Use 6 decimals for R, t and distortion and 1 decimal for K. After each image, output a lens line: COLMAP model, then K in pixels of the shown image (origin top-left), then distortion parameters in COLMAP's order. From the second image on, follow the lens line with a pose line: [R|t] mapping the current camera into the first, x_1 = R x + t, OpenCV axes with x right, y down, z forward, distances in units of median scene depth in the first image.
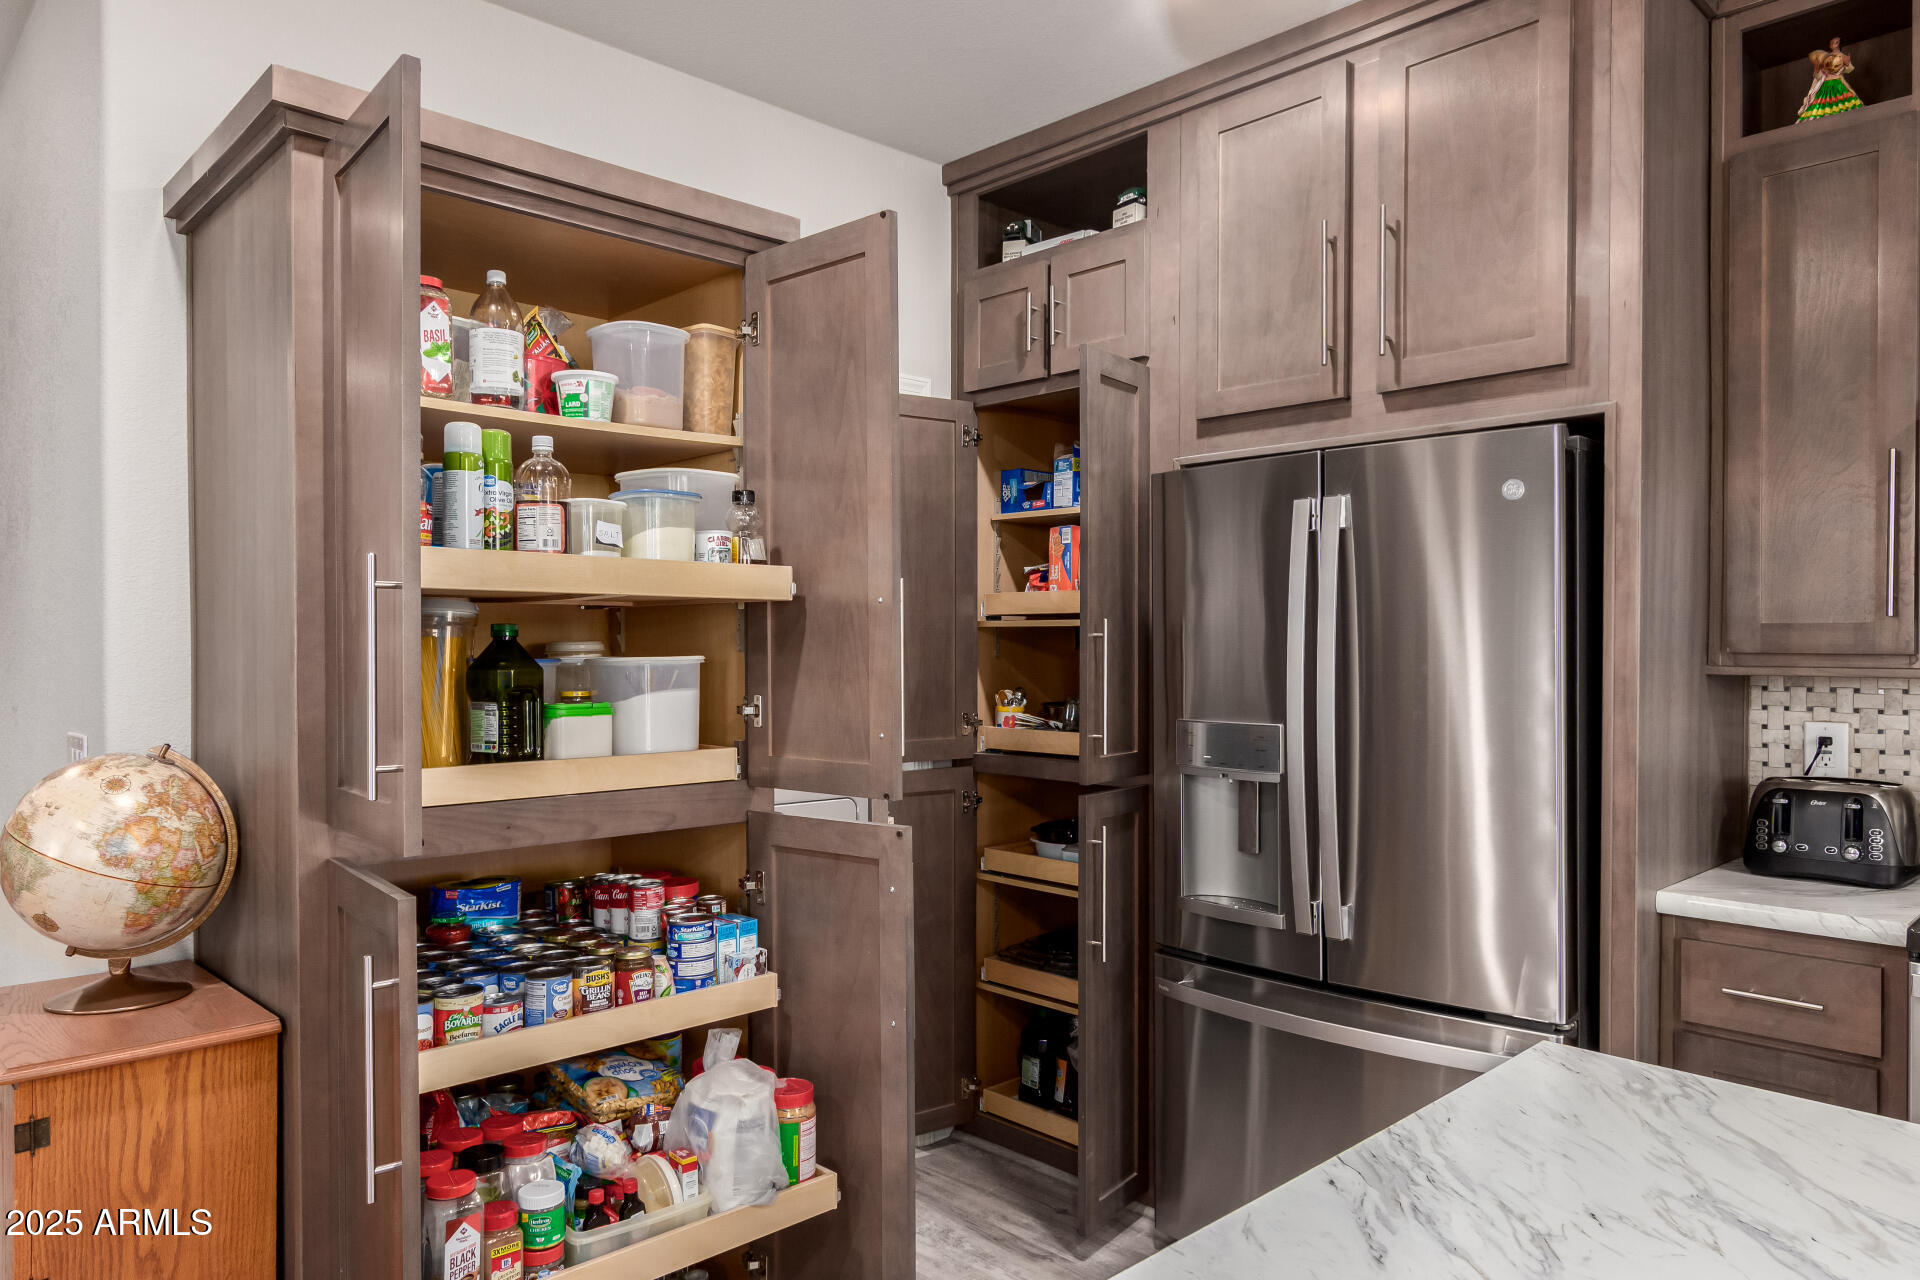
lens RADIAL K [[1277.3, 0, 955.3], [0, 1277.3, 650.2], [0, 0, 1]] dist [0.002328, -0.000711]
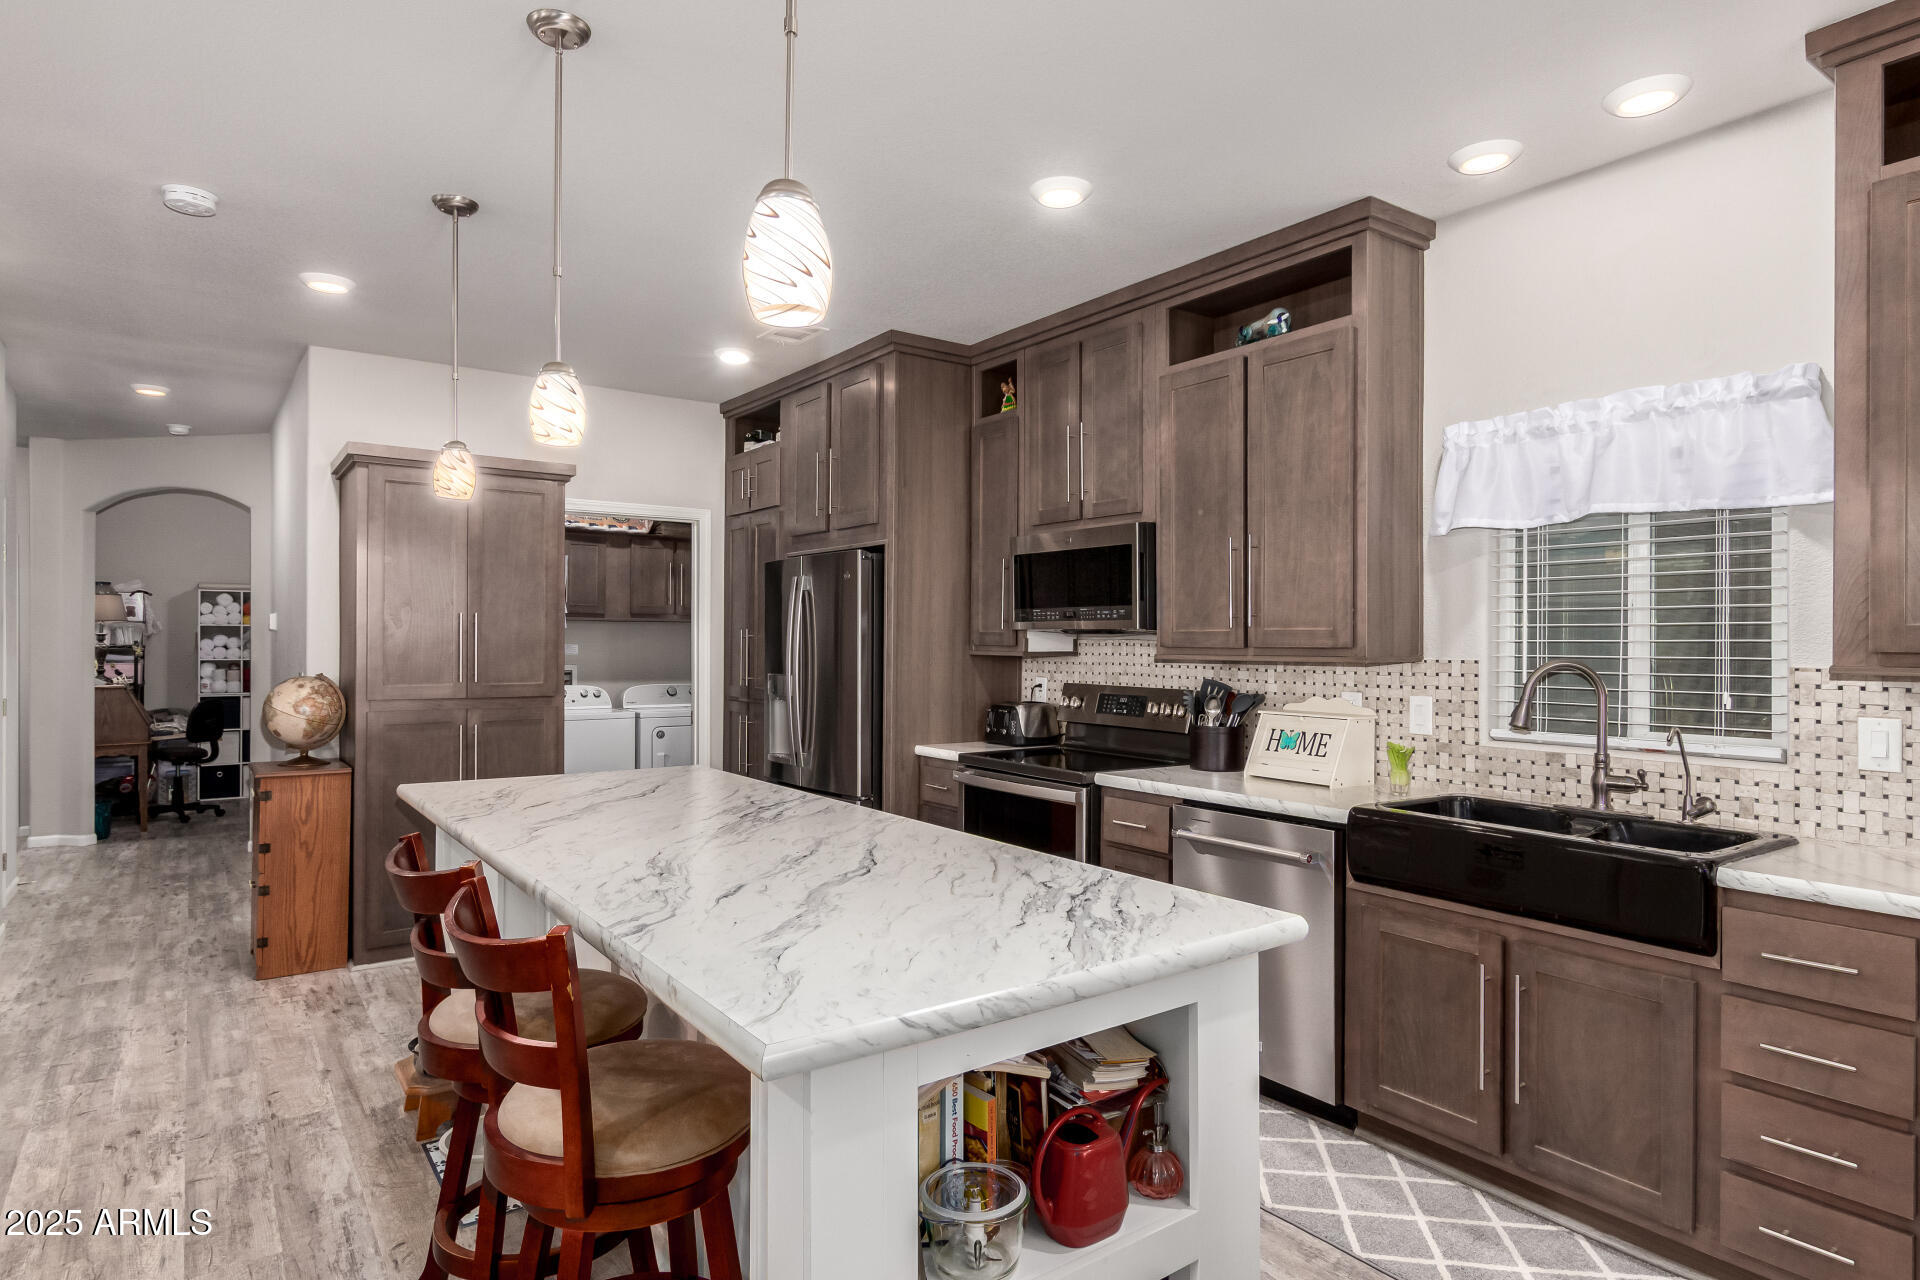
lens RADIAL K [[1056.5, 0, 966.8], [0, 1056.5, 637.5], [0, 0, 1]] dist [-0.001003, 0.000313]
pose [[0.993128, 0.006526, -0.116855, 0.816053], [-0.007580, 0.999934, -0.008579, 0.004572], [0.116791, 0.009406, 0.993112, -0.871301]]
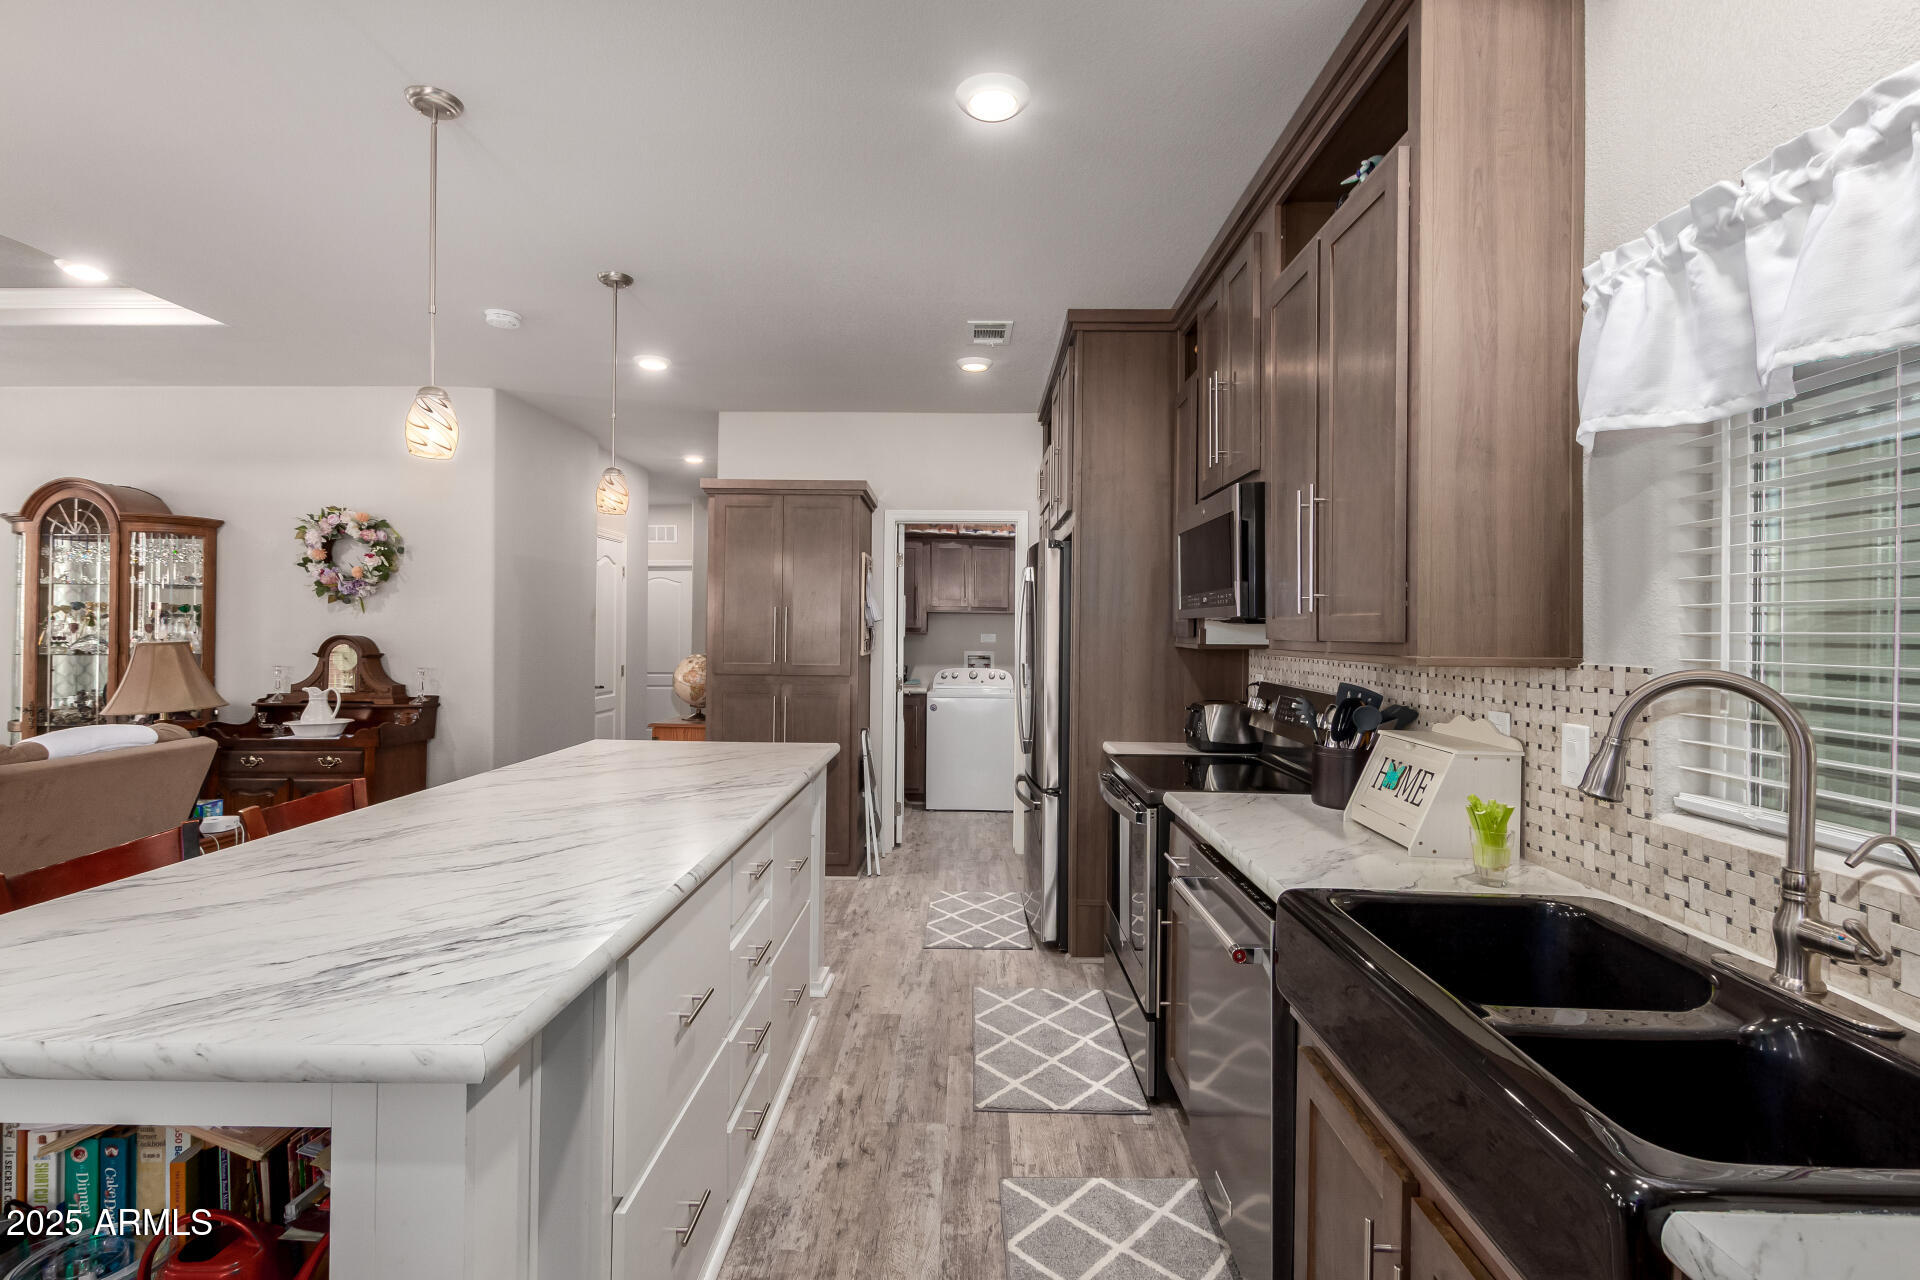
lens RADIAL K [[896.4, 0, 962.8], [0, 896.4, 623.2], [0, 0, 1]] dist [0.001949, 0.000288]
pose [[0.722287, 0.006030, -0.691567, 1.365032], [-0.015511, 0.999852, -0.007483, -0.002317], [0.691419, 0.016132, 0.722274, -0.296741]]
